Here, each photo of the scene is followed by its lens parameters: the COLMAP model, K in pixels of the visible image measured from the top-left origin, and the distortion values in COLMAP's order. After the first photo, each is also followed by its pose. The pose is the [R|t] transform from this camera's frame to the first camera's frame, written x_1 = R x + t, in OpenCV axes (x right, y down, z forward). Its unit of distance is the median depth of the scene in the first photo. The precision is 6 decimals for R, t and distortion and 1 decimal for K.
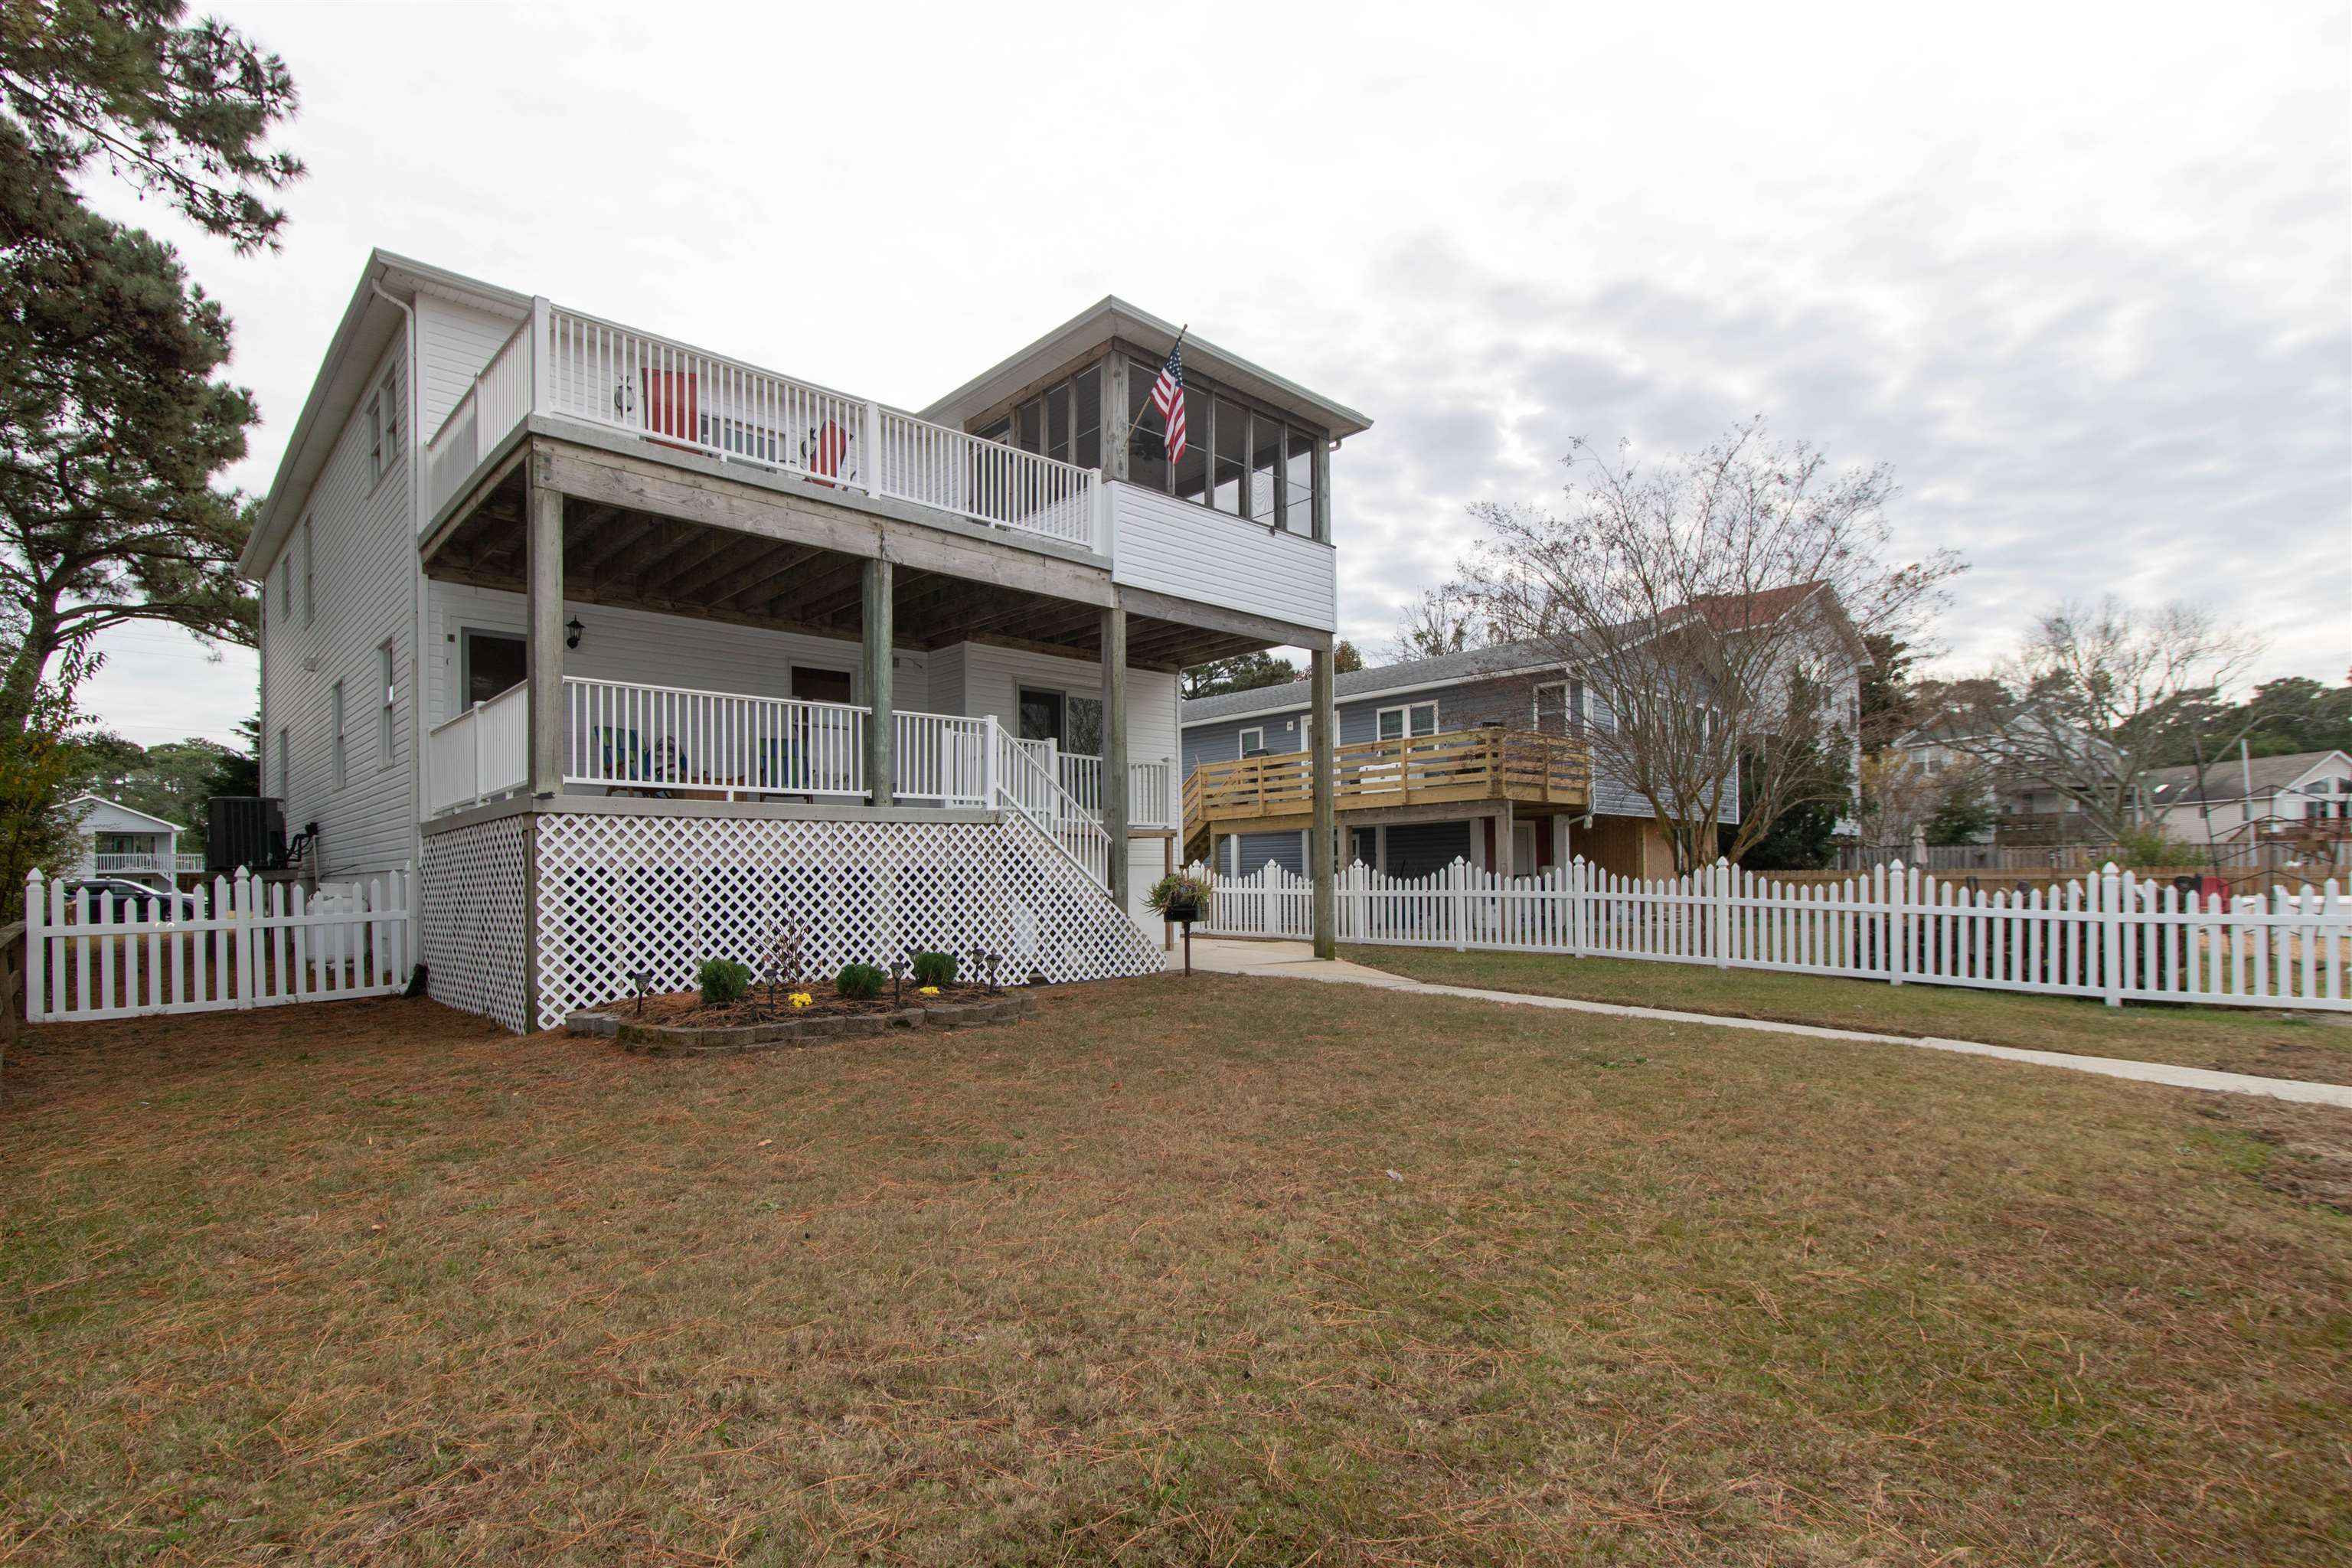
lens RADIAL K [[1190.2, 0, 1170.3], [0, 1190.2, 672.2], [0, 0, 1]] dist [-0.004658, -0.000587]
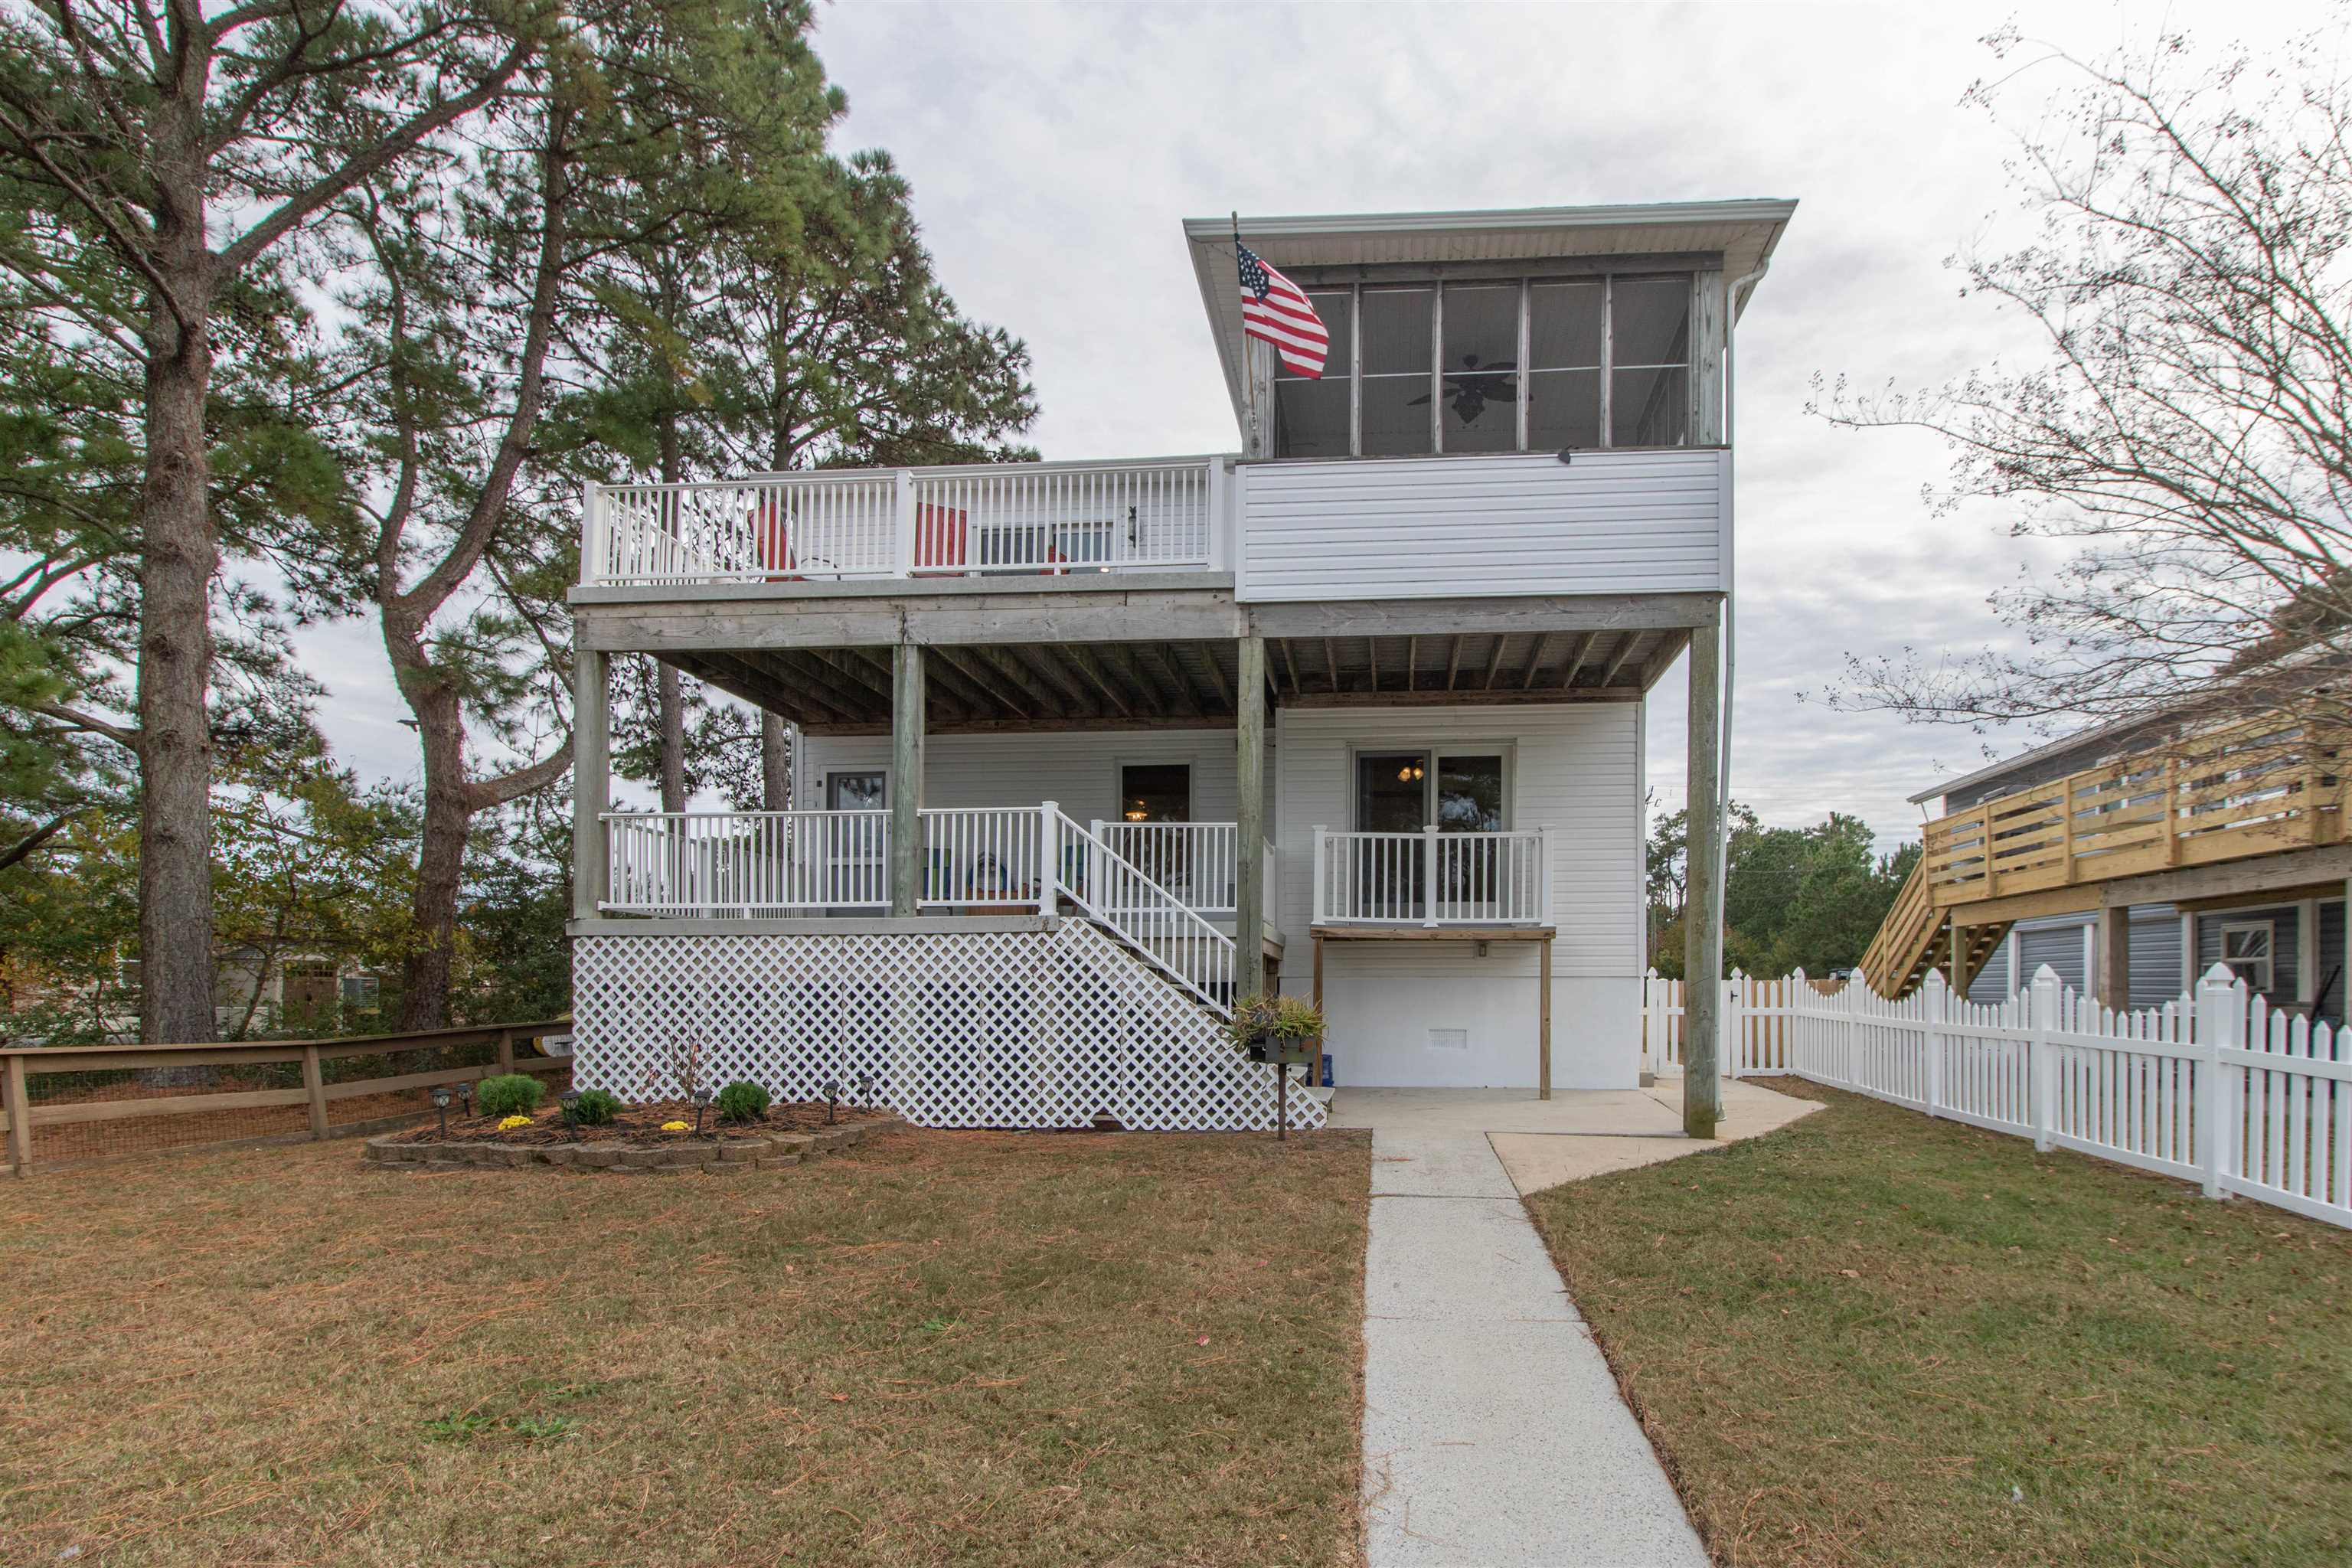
lens RADIAL K [[1183.5, 0, 1175.9], [0, 1183.5, 862.2], [0, 0, 1]] dist [0.001806, 0.000460]
pose [[0.645482, -0.074350, -0.760148, 0.550531], [0.122756, 0.992411, 0.007171, 0.086466], [0.753846, -0.097941, 0.649710, 0.550146]]
